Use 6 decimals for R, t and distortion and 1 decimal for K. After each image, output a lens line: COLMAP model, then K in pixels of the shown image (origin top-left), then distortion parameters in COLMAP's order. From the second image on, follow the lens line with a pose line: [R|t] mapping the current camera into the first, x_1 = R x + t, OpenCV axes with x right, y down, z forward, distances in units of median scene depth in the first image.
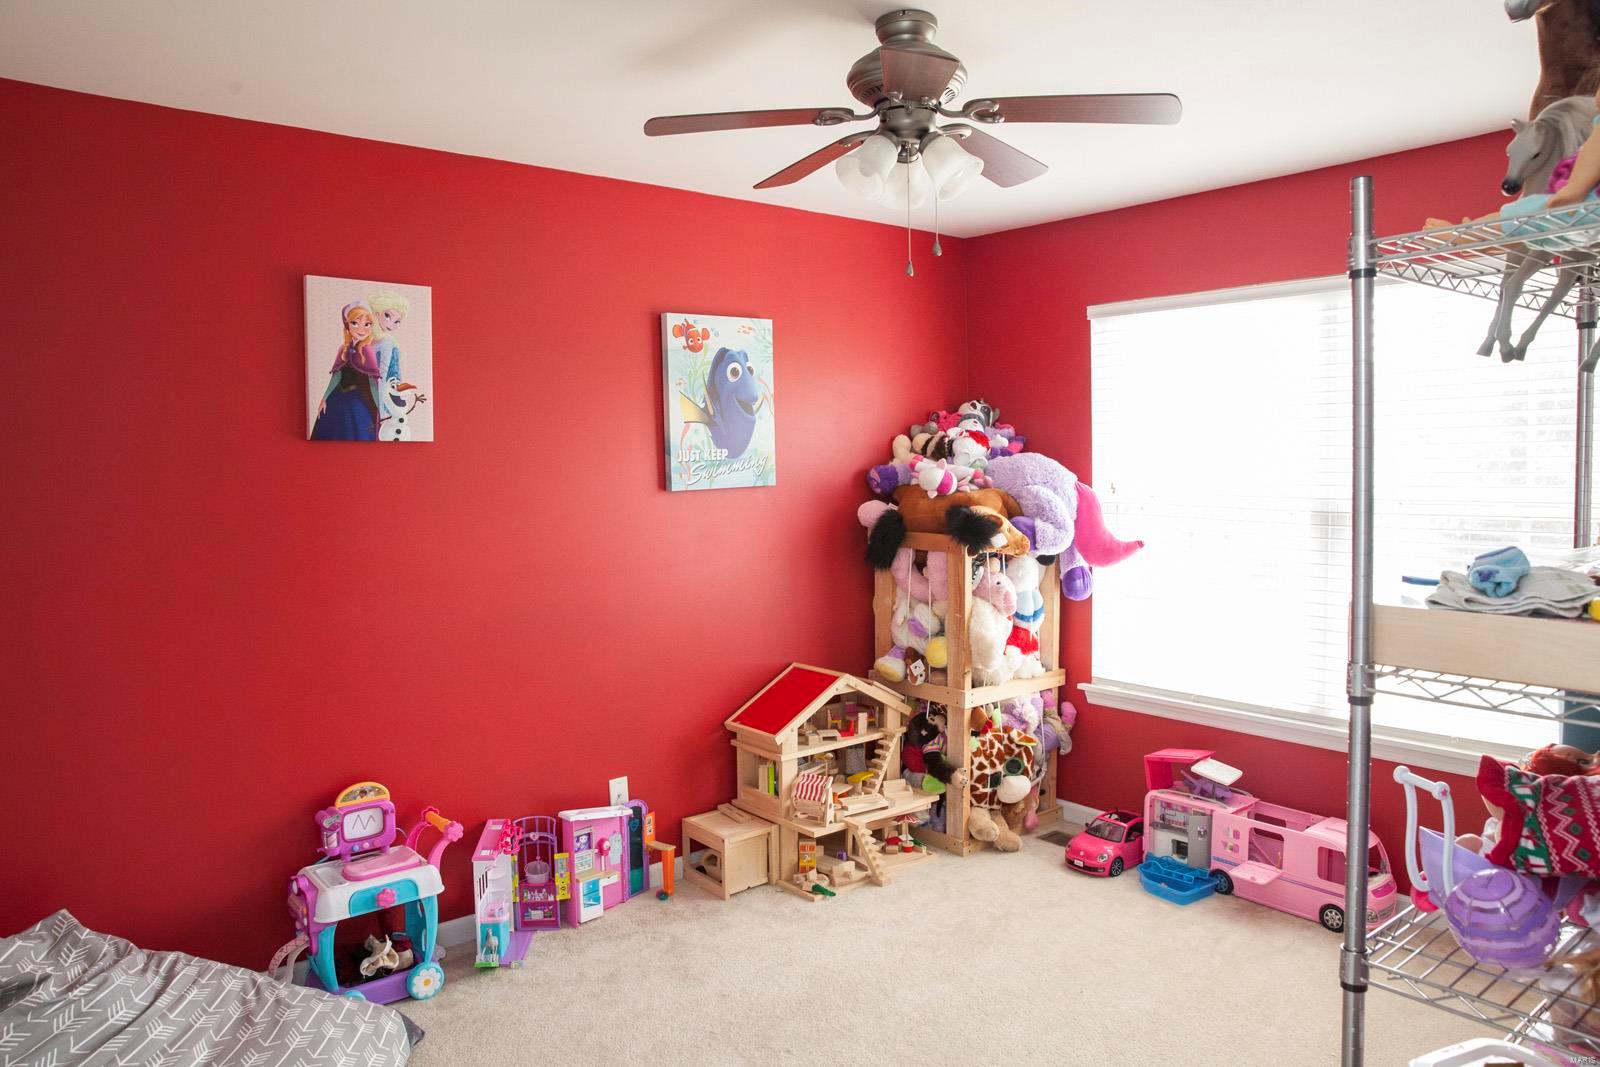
lens RADIAL K [[1093.3, 0, 797.6], [0, 1093.3, 528.8], [0, 0, 1]] dist [-0.105219, 0.067933]
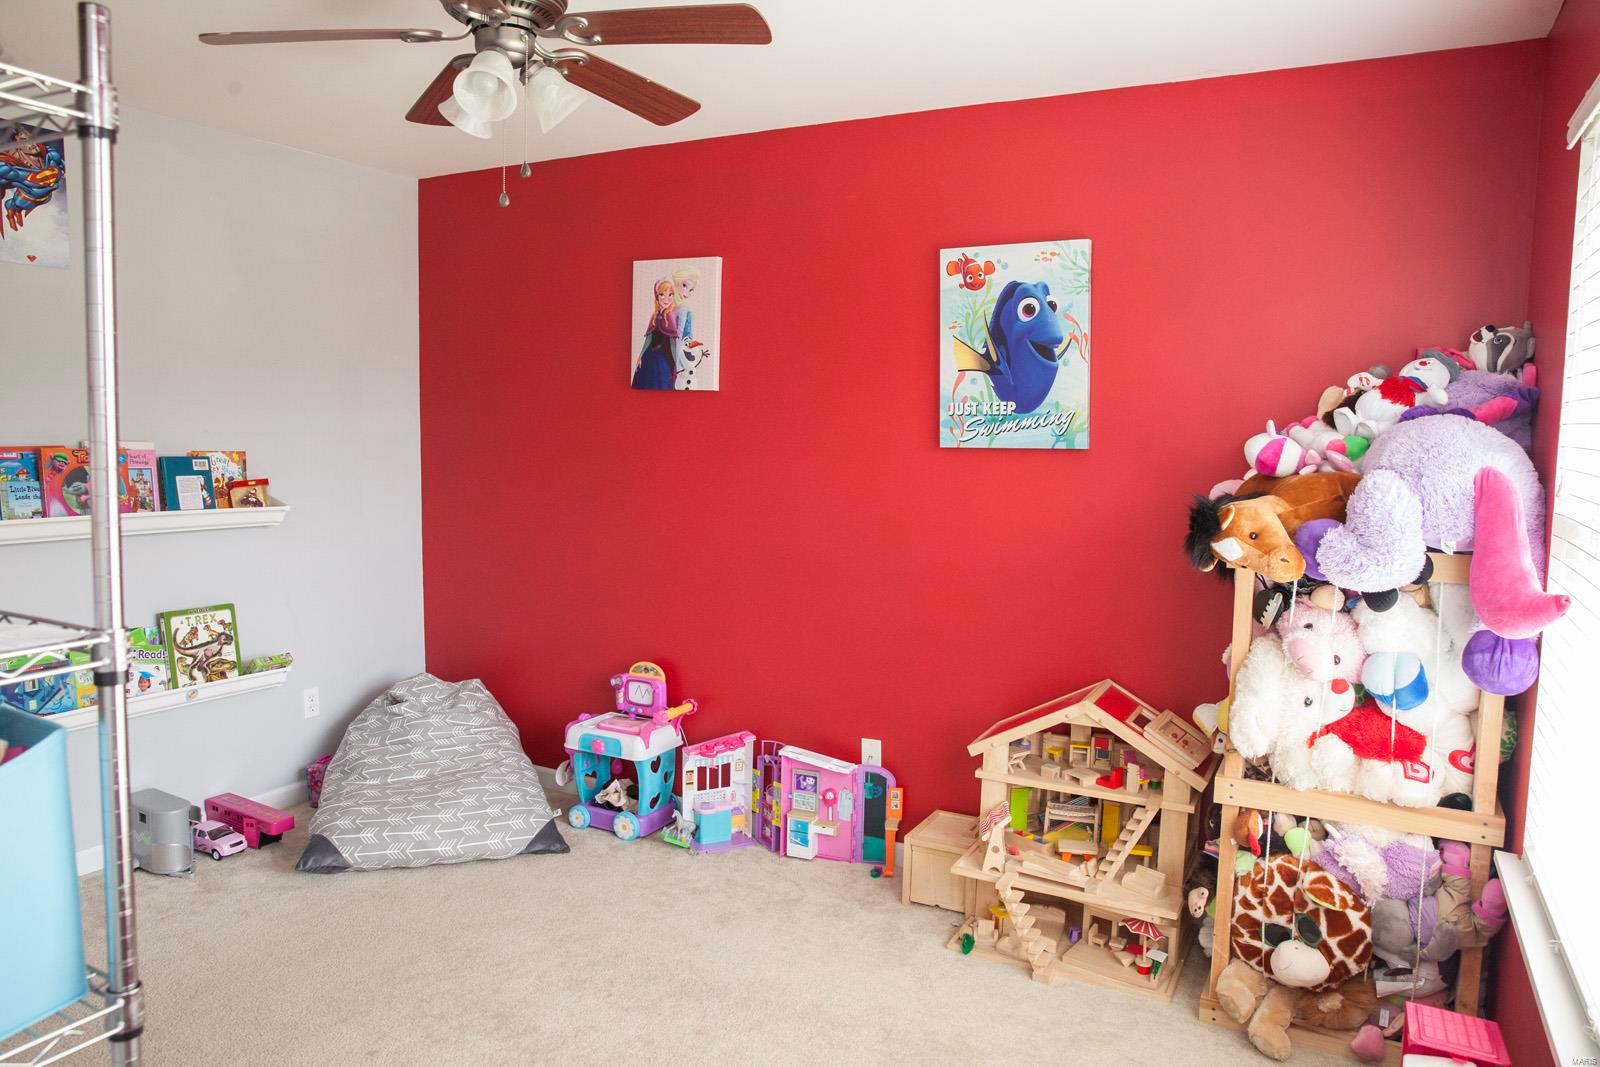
lens RADIAL K [[1093.3, 0, 797.2], [0, 1093.3, 531.0], [0, 0, 1]] dist [-0.105219, 0.067933]
pose [[0.376248, 0.109214, -0.920060, 0.682025], [-0.085716, 0.992873, 0.082804, -0.030515], [0.922545, 0.047709, 0.382928, 0.551950]]
